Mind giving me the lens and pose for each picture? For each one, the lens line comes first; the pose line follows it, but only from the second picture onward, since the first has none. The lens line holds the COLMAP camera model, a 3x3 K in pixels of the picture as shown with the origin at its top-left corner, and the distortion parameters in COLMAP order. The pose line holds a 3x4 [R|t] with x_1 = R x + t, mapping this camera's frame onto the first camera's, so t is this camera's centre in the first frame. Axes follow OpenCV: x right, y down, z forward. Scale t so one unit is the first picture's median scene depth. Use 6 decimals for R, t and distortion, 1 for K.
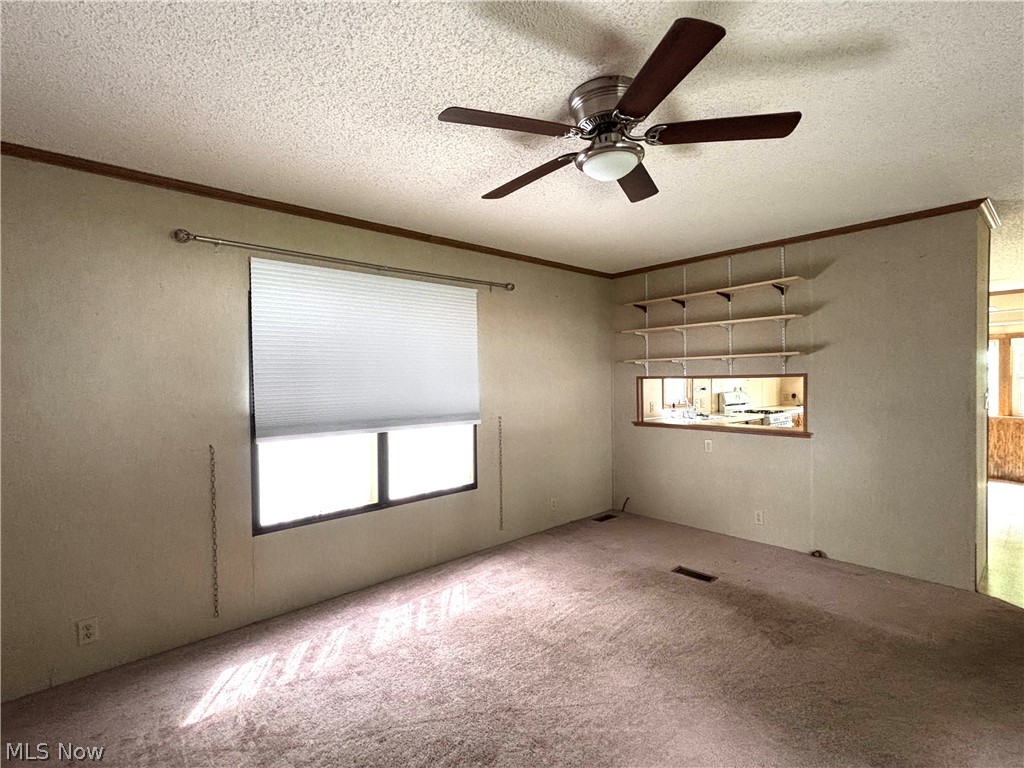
lens RADIAL K [[484.3, 0, 512.0], [0, 484.3, 384.0], [0, 0, 1]] dist [-0.001319, -0.000290]
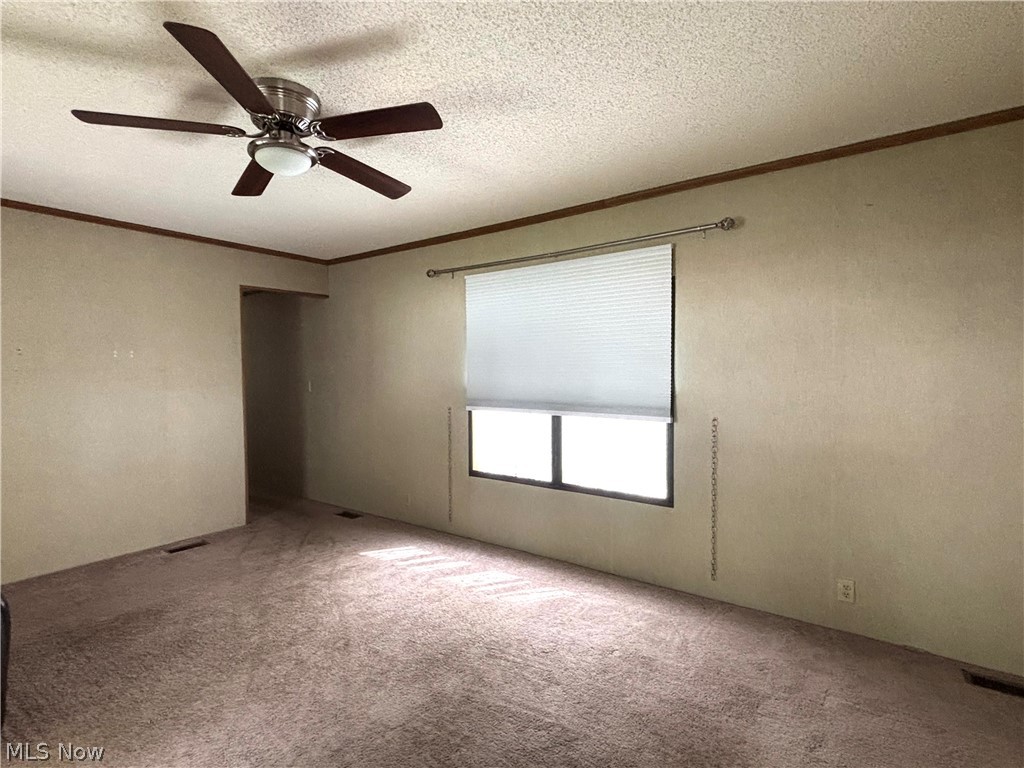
lens RADIAL K [[508.8, 0, 512.0], [0, 508.8, 384.0], [0, 0, 1]] dist [0.017967, -0.000464]
pose [[0.203644, 0.049255, -0.977805, 0.739786], [-0.000736, 0.998741, 0.050156, -0.020485], [0.979045, -0.009494, 0.203424, 0.666526]]
